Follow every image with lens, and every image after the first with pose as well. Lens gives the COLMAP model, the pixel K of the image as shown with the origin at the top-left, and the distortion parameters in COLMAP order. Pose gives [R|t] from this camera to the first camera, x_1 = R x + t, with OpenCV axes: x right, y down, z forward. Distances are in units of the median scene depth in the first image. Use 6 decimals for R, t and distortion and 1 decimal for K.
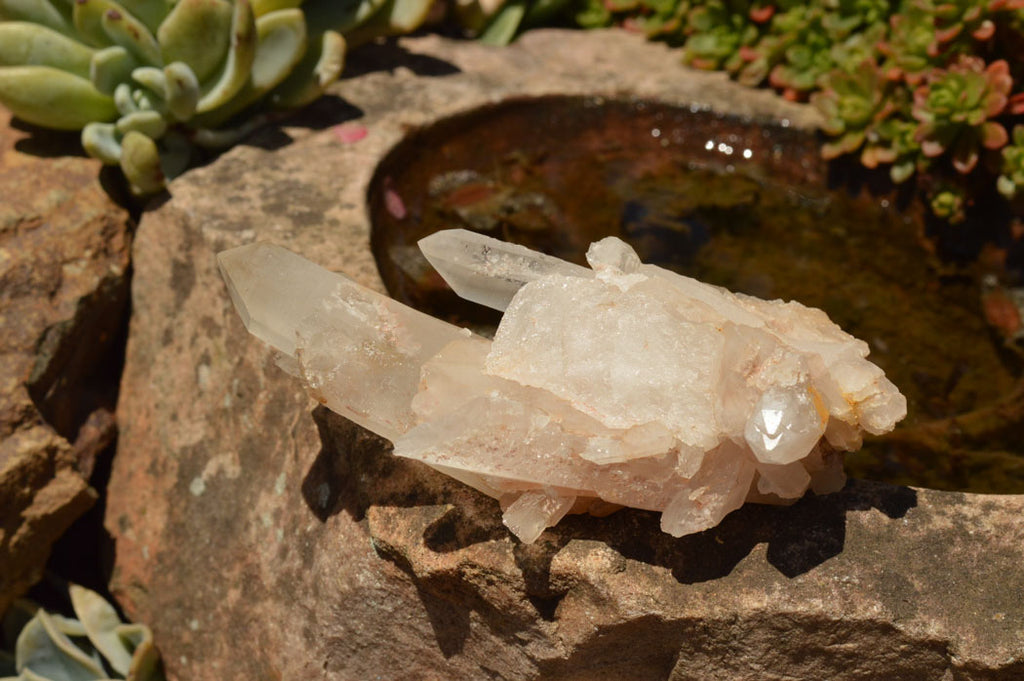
lens RADIAL K [[2610.5, 0, 512.0], [0, 2610.5, 340.5], [0, 0, 1]] dist [0.007561, -0.057858]
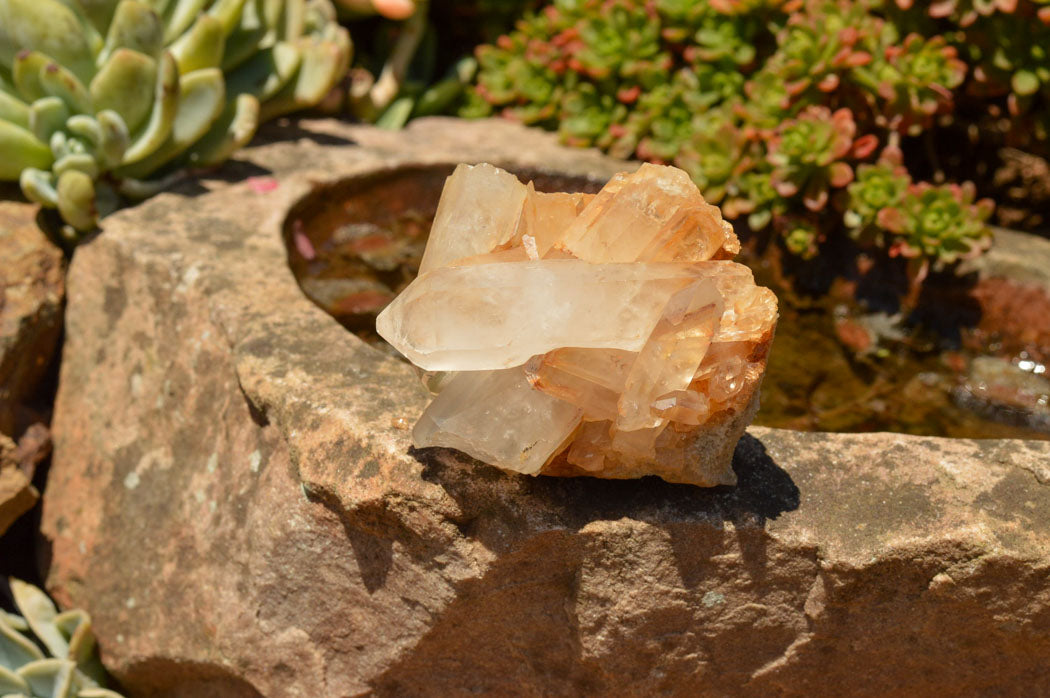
lens RADIAL K [[2676.8, 0, 525.0], [0, 2676.8, 349.0], [0, 0, 1]] dist [0.007561, -0.057858]
pose [[0.997584, -0.011636, 0.068495, -0.032205], [0.020078, 0.992094, -0.123881, 0.142752], [-0.066512, 0.124957, 0.989930, -0.128286]]
